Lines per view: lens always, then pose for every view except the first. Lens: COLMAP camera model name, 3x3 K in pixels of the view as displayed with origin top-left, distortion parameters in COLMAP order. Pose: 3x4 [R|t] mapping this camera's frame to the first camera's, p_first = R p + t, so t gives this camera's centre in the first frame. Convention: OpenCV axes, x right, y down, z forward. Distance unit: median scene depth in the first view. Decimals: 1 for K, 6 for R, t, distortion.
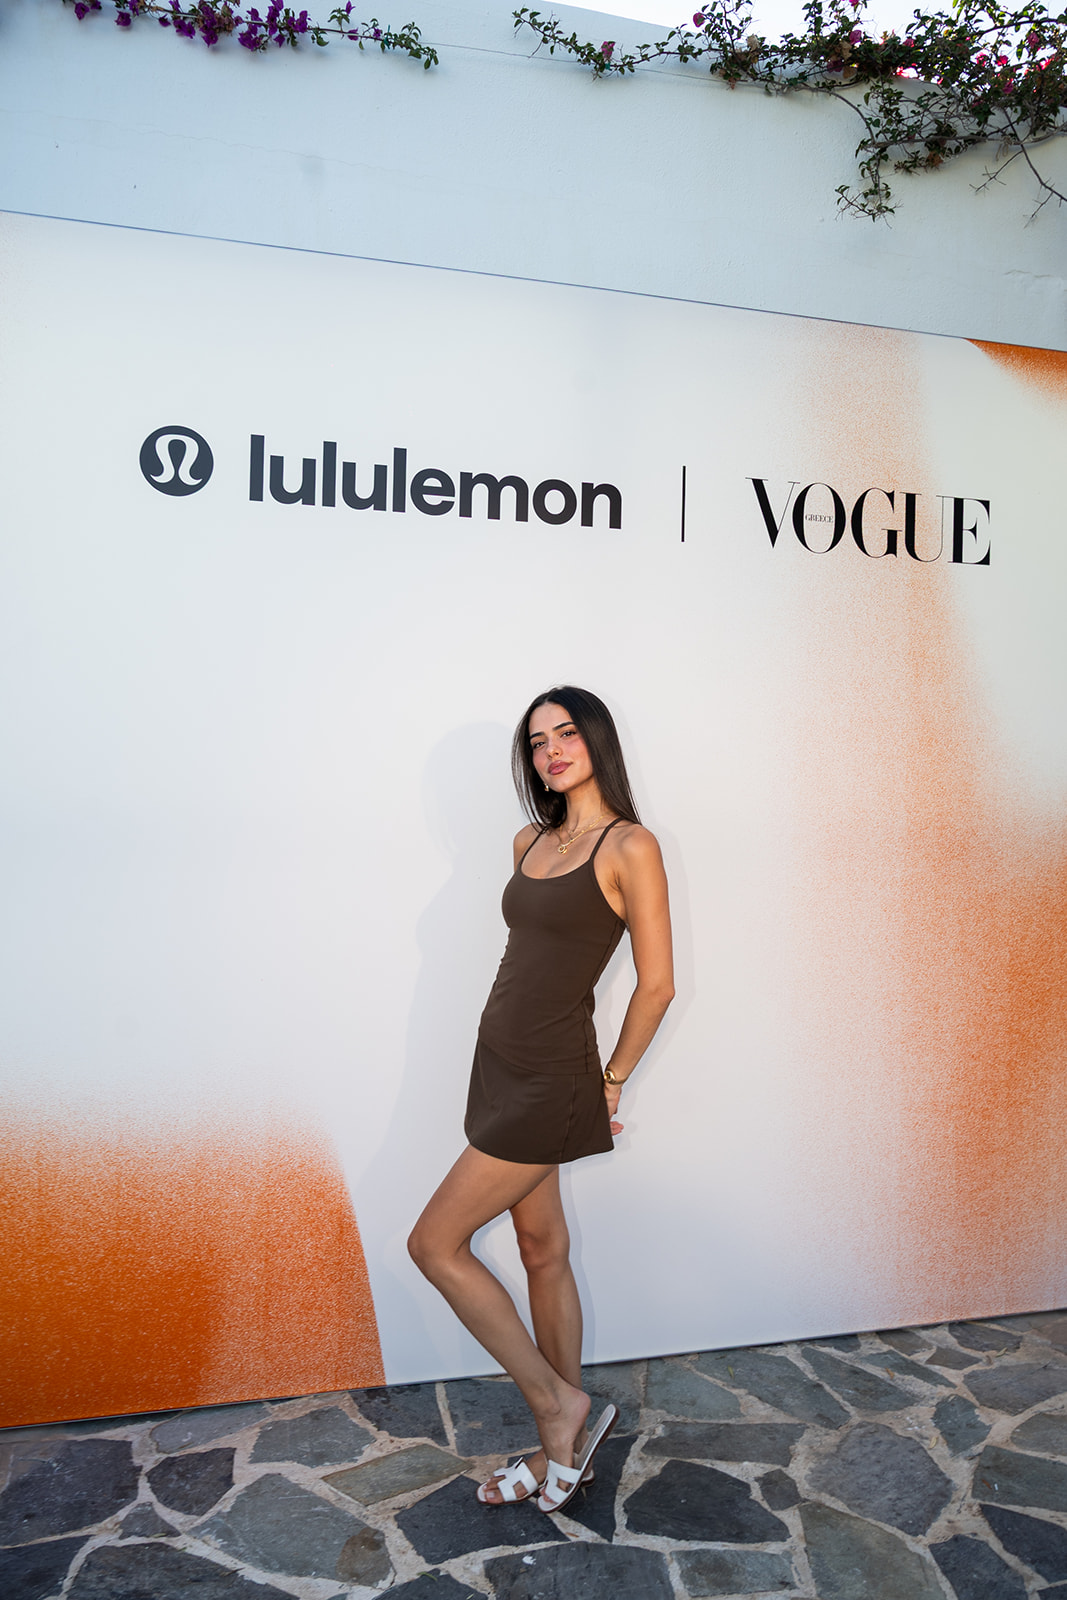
lens RADIAL K [[1126.1, 0, 533.4], [0, 1126.1, 799.9], [0, 0, 1]] dist [-0.005750, -0.002112]
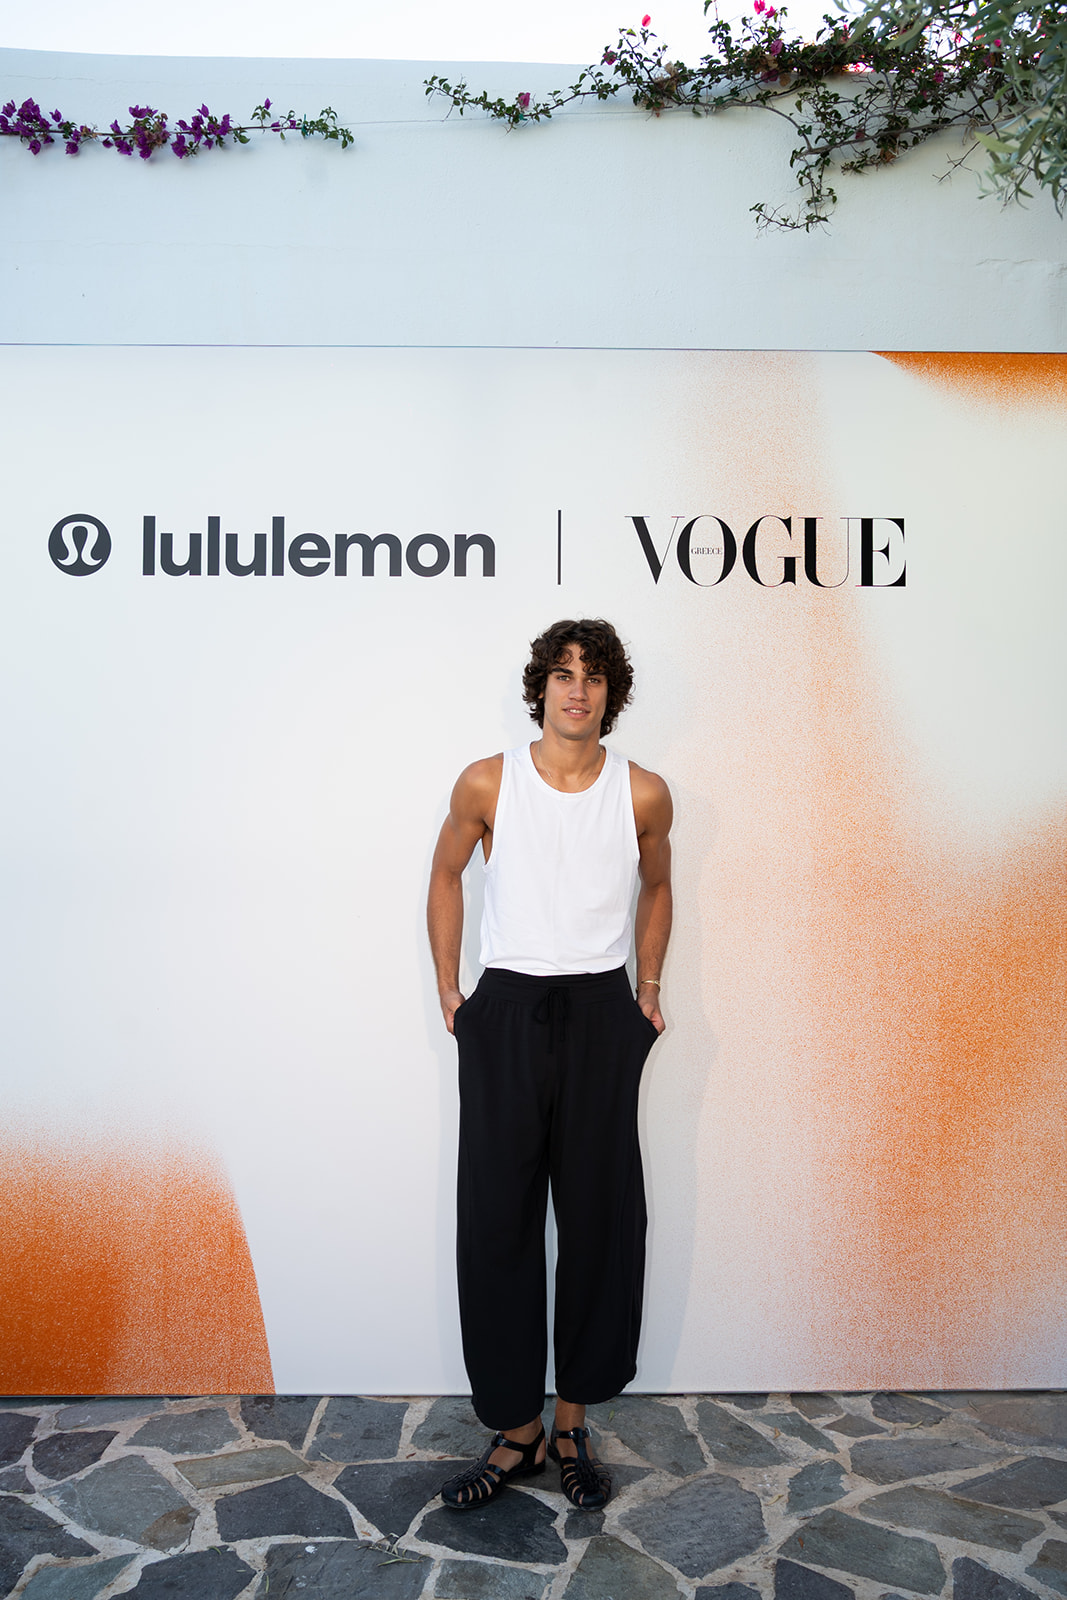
lens RADIAL K [[1239.6, 0, 515.5], [0, 1239.6, 808.3], [0, 0, 1]] dist [-0.006896, 0.000453]
pose [[0.972942, -0.017736, -0.230367, 0.372400], [0.013393, 0.999702, -0.020401, -0.006321], [0.230660, 0.016764, 0.972890, -0.096652]]
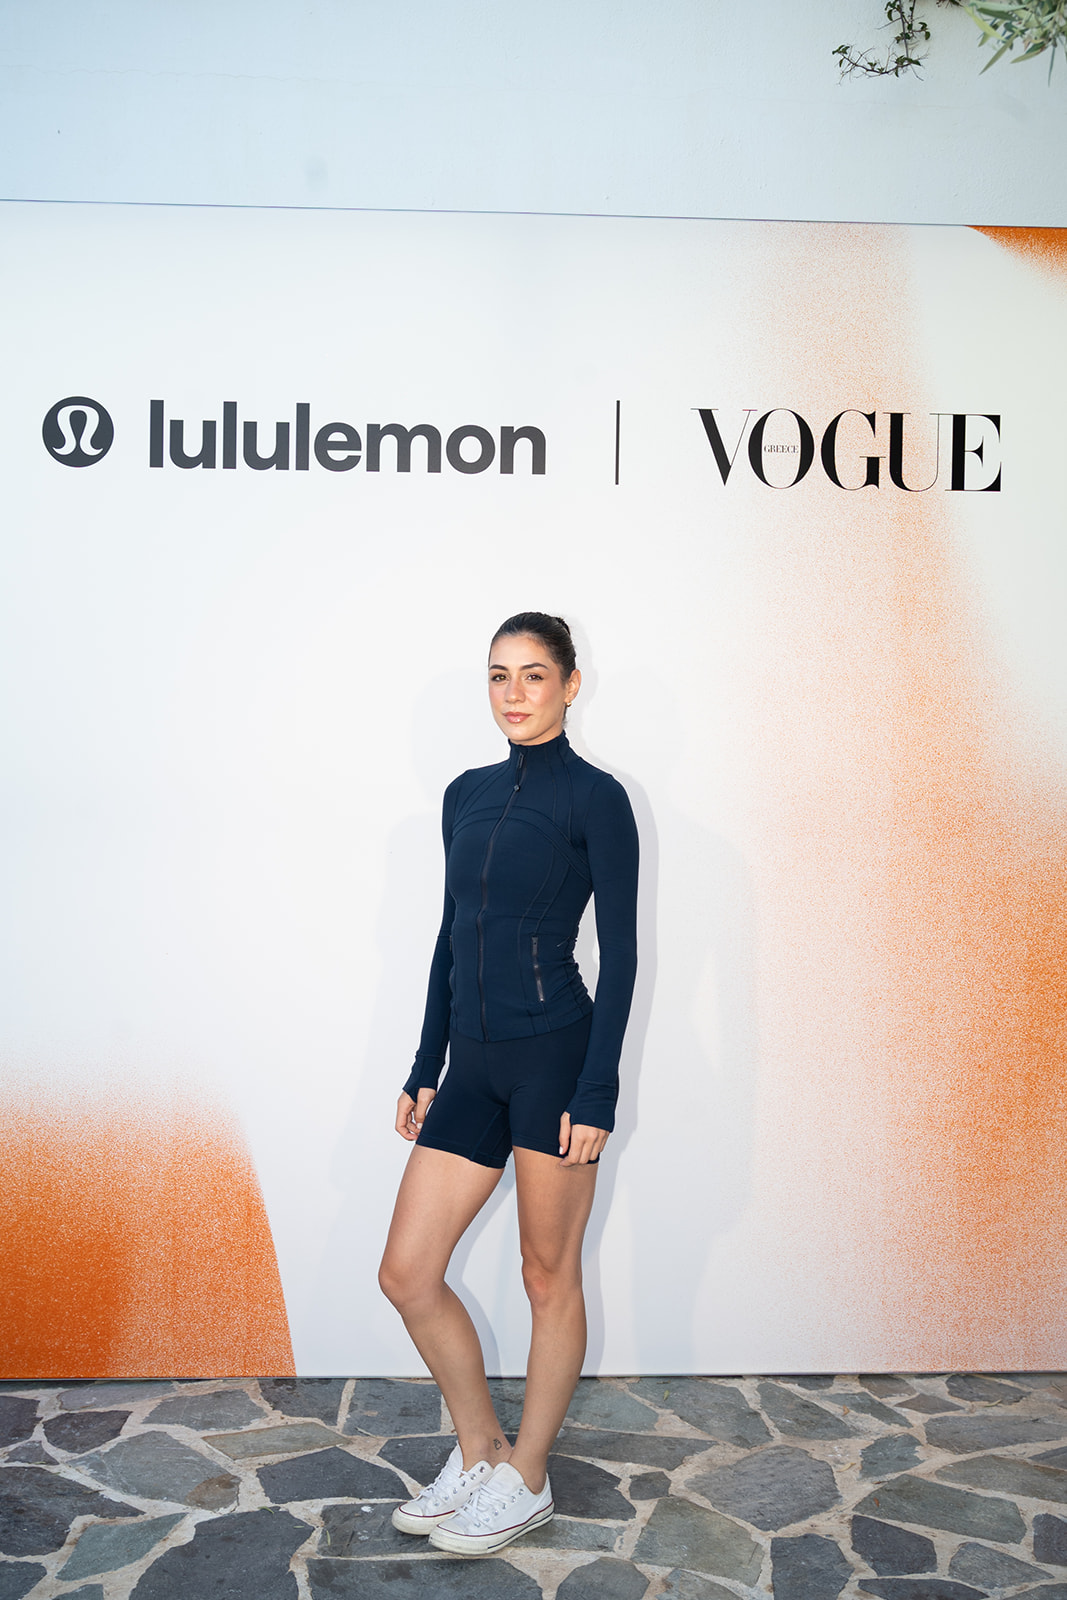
lens RADIAL K [[1669.7, 0, 504.6], [0, 1669.7, 795.5], [0, 0, 1]] dist [0.004579, -0.002434]
pose [[0.979415, -0.001045, -0.201852, 0.337783], [0.004794, 0.999825, 0.018086, -0.003857], [0.201798, -0.018682, 0.979249, -0.364806]]
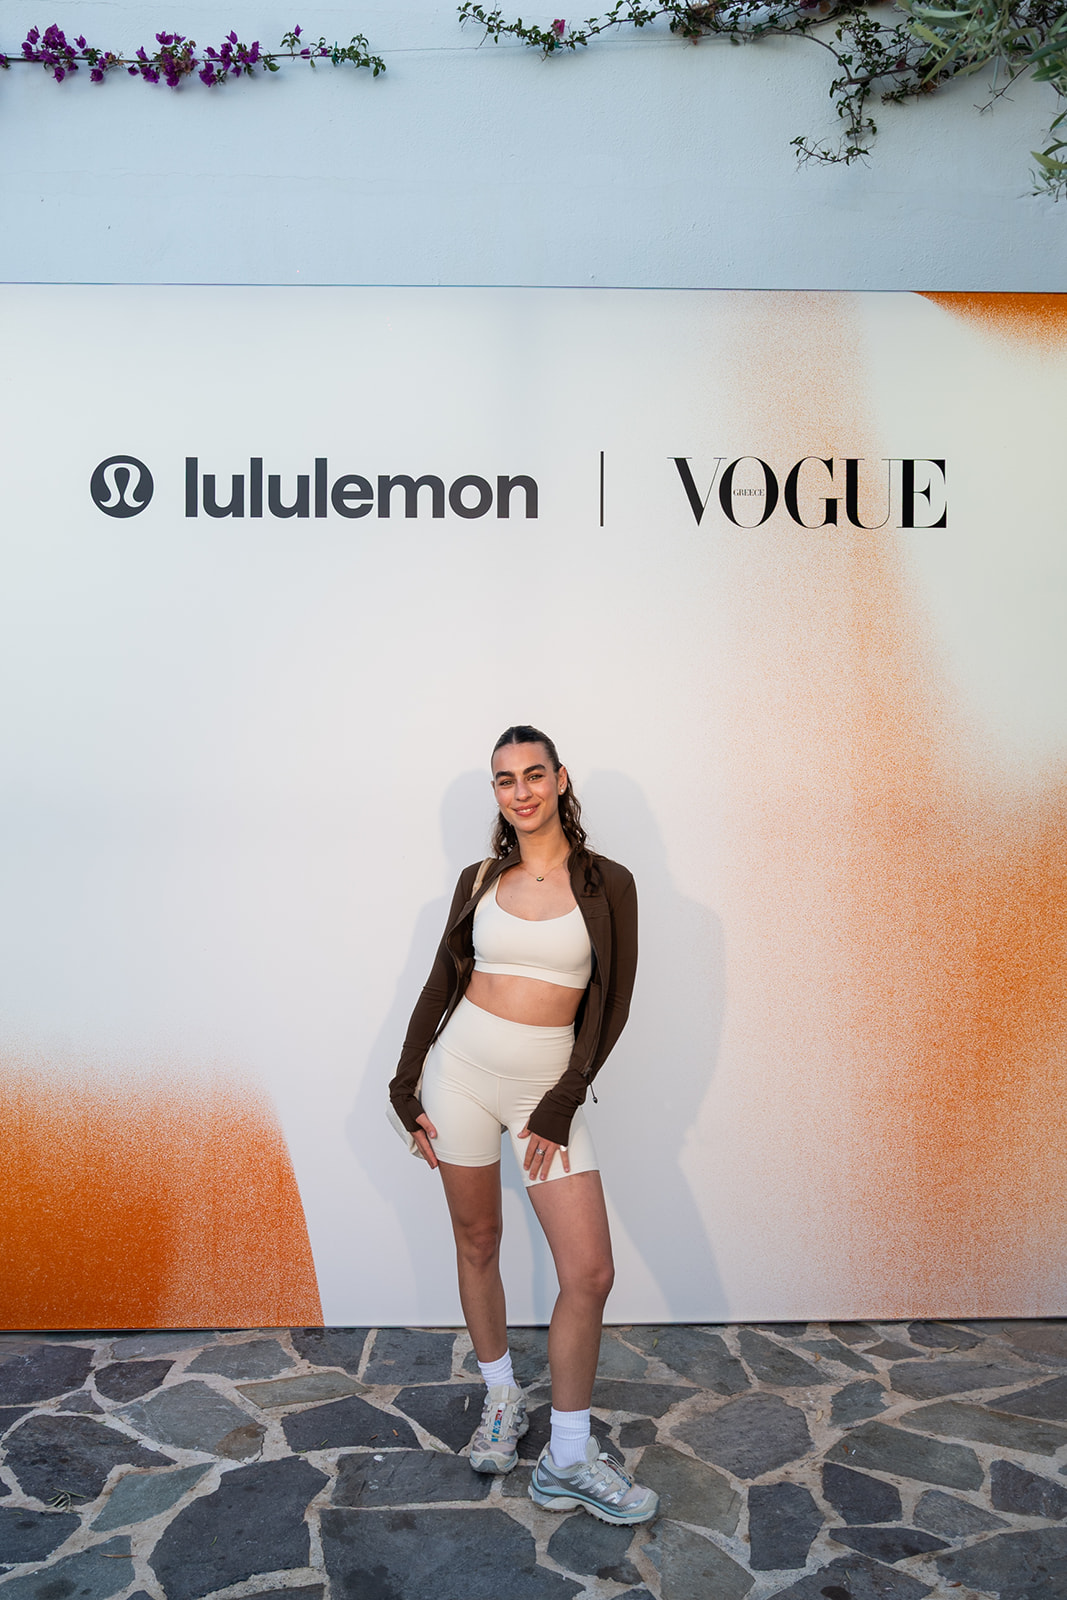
lens RADIAL K [[1363.2, 0, 511.7], [0, 1363.2, 789.7], [0, 0, 1]] dist [-0.008234, 0.003039]
pose [[0.975301, -0.014090, -0.220429, 0.343676], [0.016154, 0.999841, 0.007561, -0.002637], [0.220287, -0.010935, 0.975374, -0.234397]]
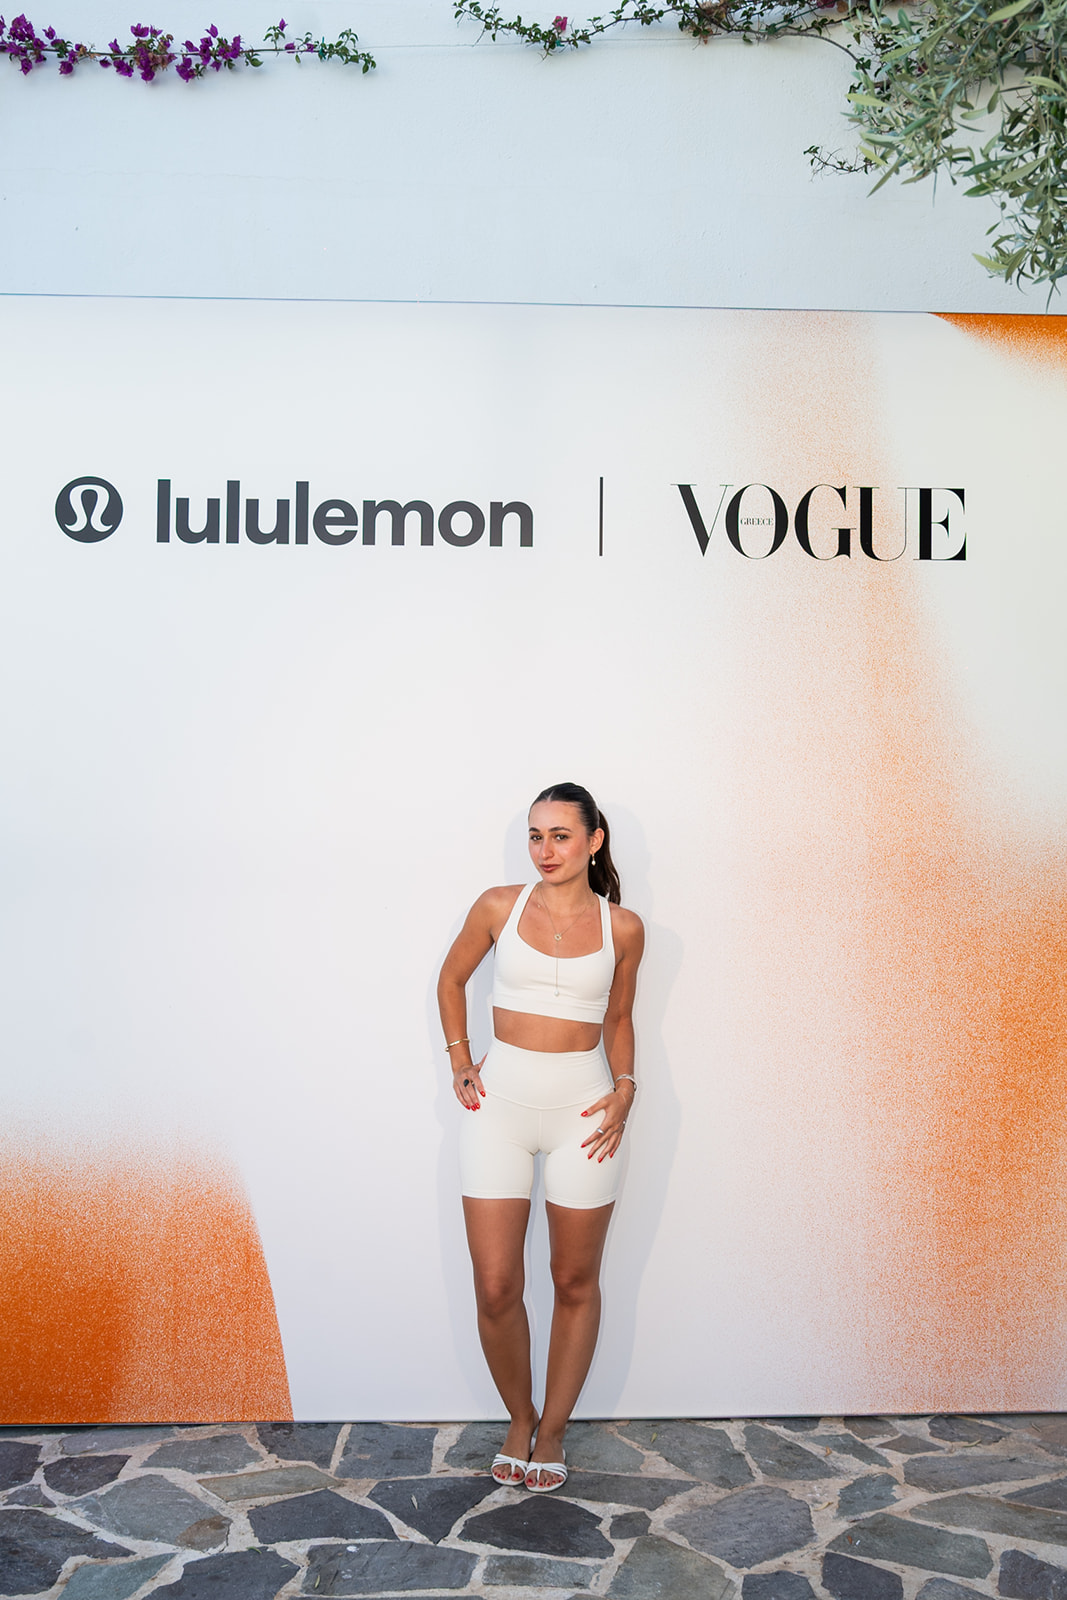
lens RADIAL K [[1649.4, 0, 552.2], [0, 1649.4, 763.0], [0, 0, 1]] dist [-0.001430, -0.010103]
pose [[0.979439, -0.016691, -0.201049, 0.396858], [0.009809, 0.999333, -0.035180, -0.005300], [0.201502, 0.032485, 0.978949, -0.398321]]
